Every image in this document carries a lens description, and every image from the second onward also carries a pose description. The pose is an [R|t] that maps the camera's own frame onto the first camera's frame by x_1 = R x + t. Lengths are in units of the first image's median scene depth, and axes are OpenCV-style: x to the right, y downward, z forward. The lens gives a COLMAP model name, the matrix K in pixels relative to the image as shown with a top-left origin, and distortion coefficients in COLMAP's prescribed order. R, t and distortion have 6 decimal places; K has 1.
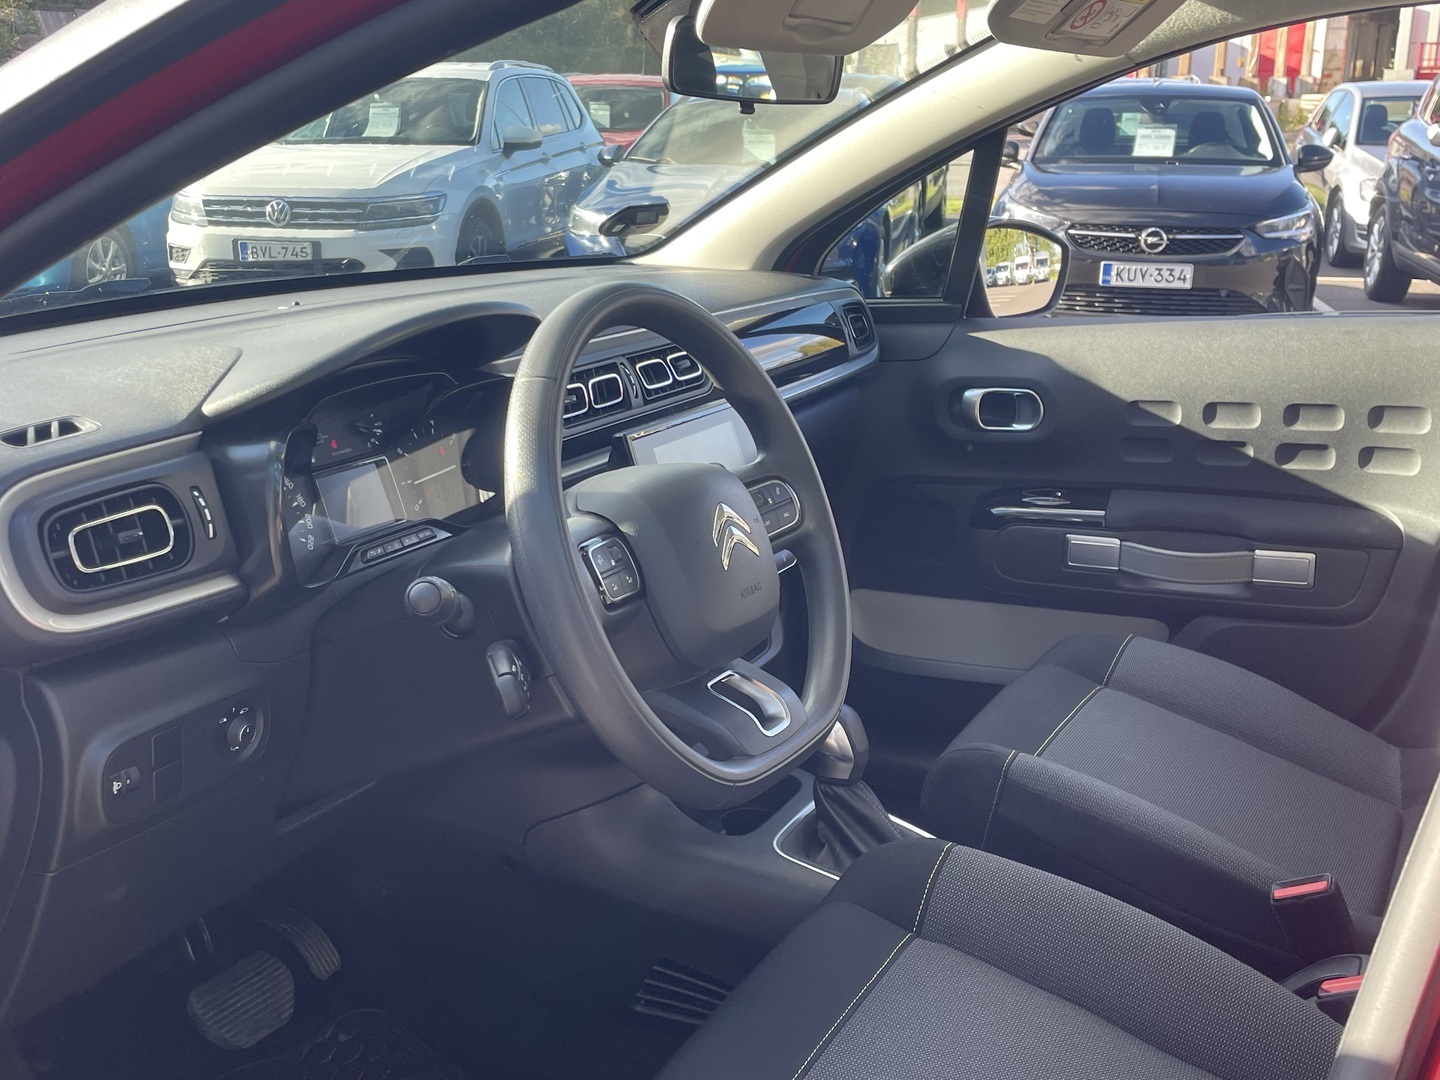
lens RADIAL K [[1558.4, 0, 719.3], [0, 1558.4, 540.3], [0, 0, 1]] dist [-0.010443, 0.000000]
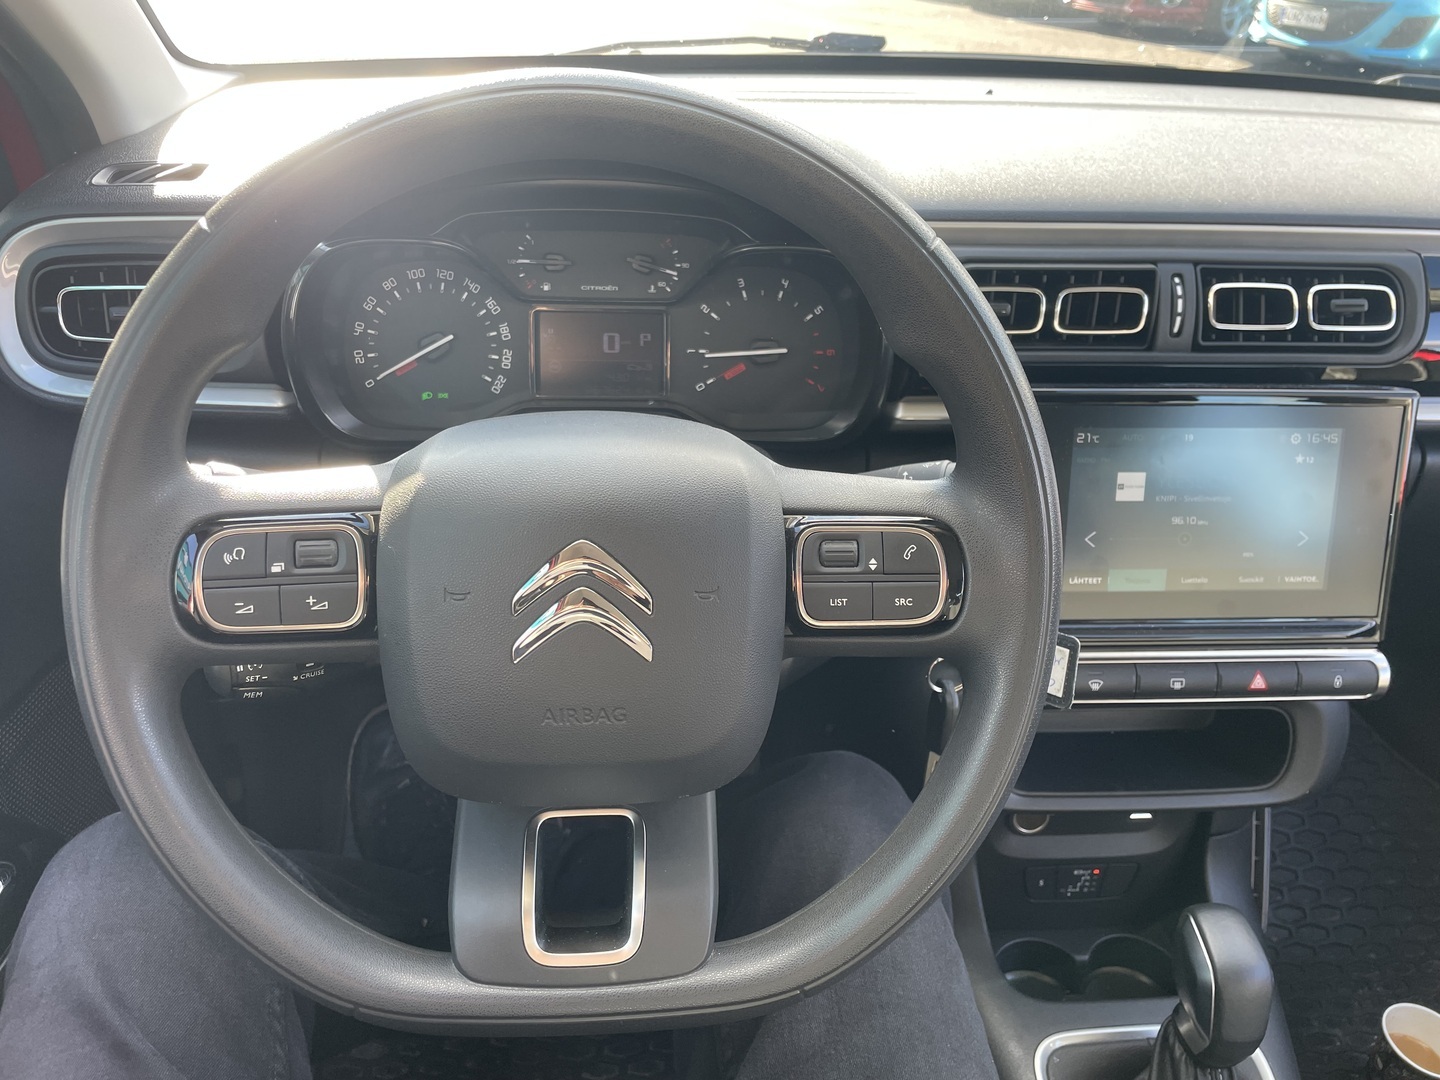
lens RADIAL K [[1227.6, 0, 720.3], [0, 1227.6, 535.1], [0, 0, 1]] dist [0.010650, 0.006637]
pose [[0.532884, 0.429706, -0.728963, 0.237124], [-0.255518, 0.902966, 0.345489, -0.140080], [0.806688, 0.002157, 0.590974, 0.553625]]
